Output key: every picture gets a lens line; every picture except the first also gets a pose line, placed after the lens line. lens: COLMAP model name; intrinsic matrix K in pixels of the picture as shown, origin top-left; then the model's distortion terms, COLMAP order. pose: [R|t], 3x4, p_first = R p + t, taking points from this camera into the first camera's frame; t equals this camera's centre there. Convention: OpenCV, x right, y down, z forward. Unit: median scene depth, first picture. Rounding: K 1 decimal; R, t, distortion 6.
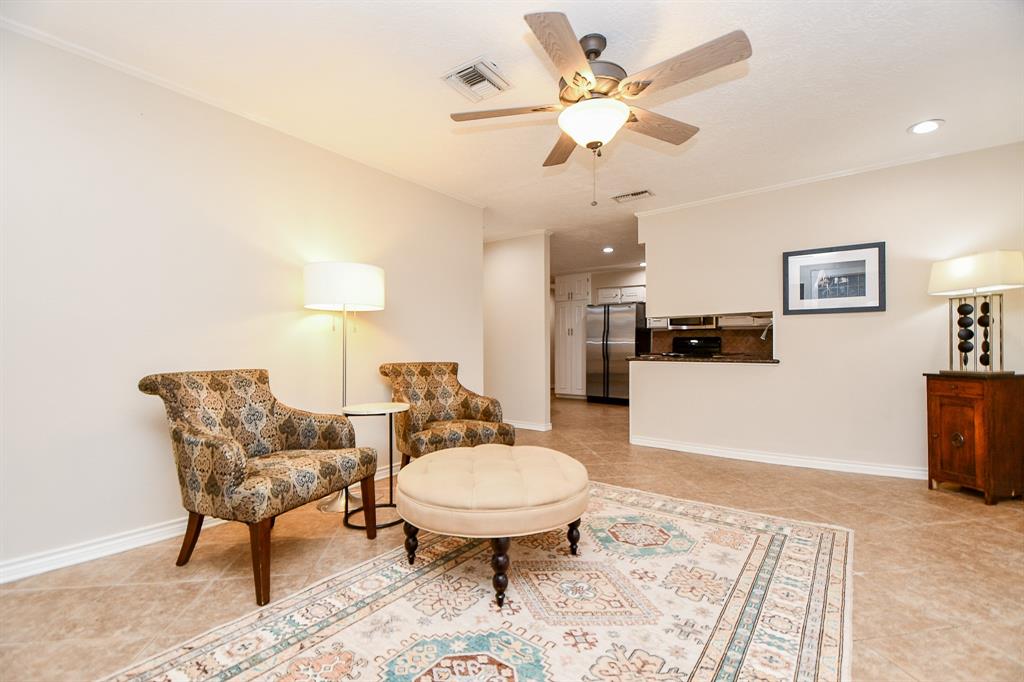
lens RADIAL K [[450.7, 0, 518.1], [0, 450.7, 331.5], [0, 0, 1]] dist [-0.006973, -0.004229]
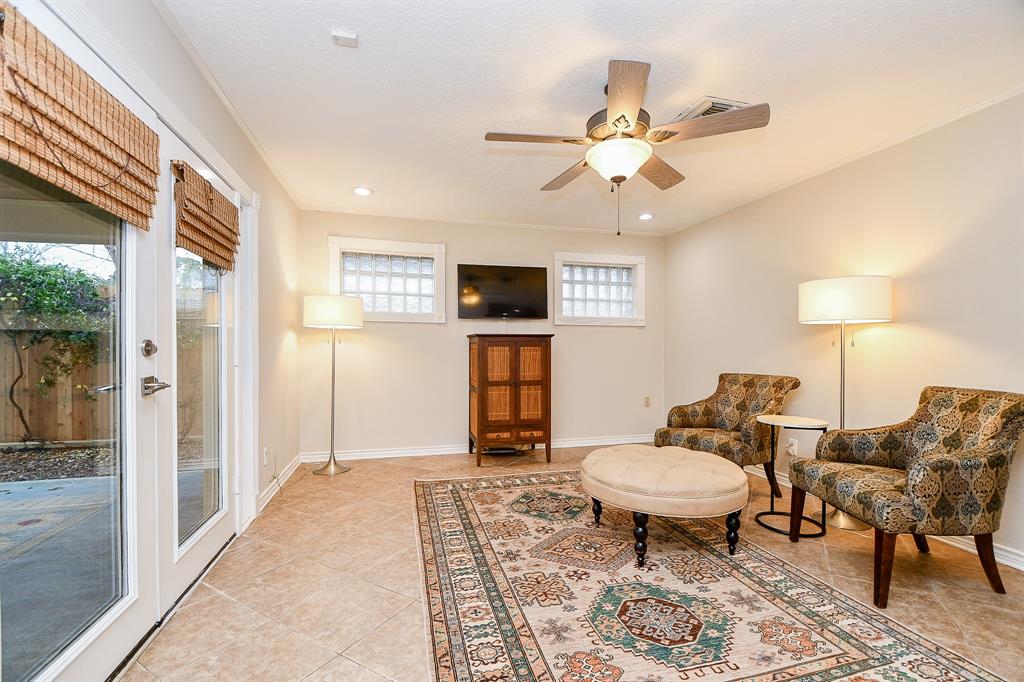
lens RADIAL K [[450.7, 0, 519.4], [0, 450.7, 335.5], [0, 0, 1]] dist [-0.006973, -0.004229]
pose [[-0.621581, -0.015037, -0.783206, 1.099387], [0.025711, 0.998885, -0.039584, -0.007702], [0.782928, -0.044741, -0.620501, 1.412087]]
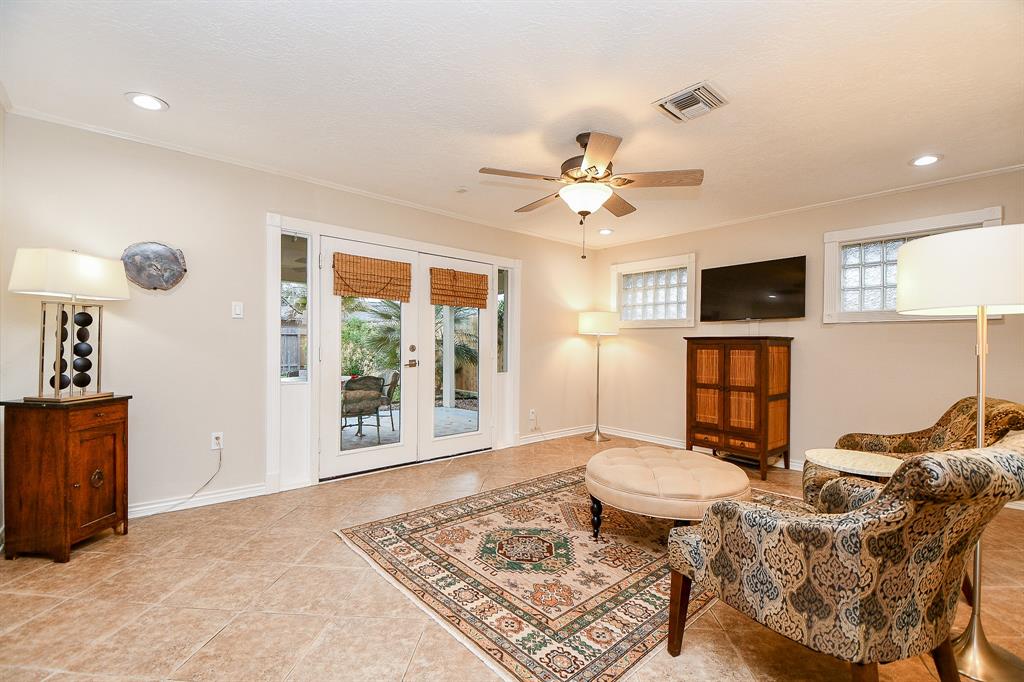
lens RADIAL K [[450.7, 0, 508.4], [0, 450.7, 351.2], [0, 0, 1]] dist [-0.006973, -0.004229]
pose [[-0.975476, -0.005480, 0.220039, 0.086923], [-0.011144, 0.999638, -0.024505, 0.023195], [-0.219825, -0.026356, -0.975183, 2.194153]]
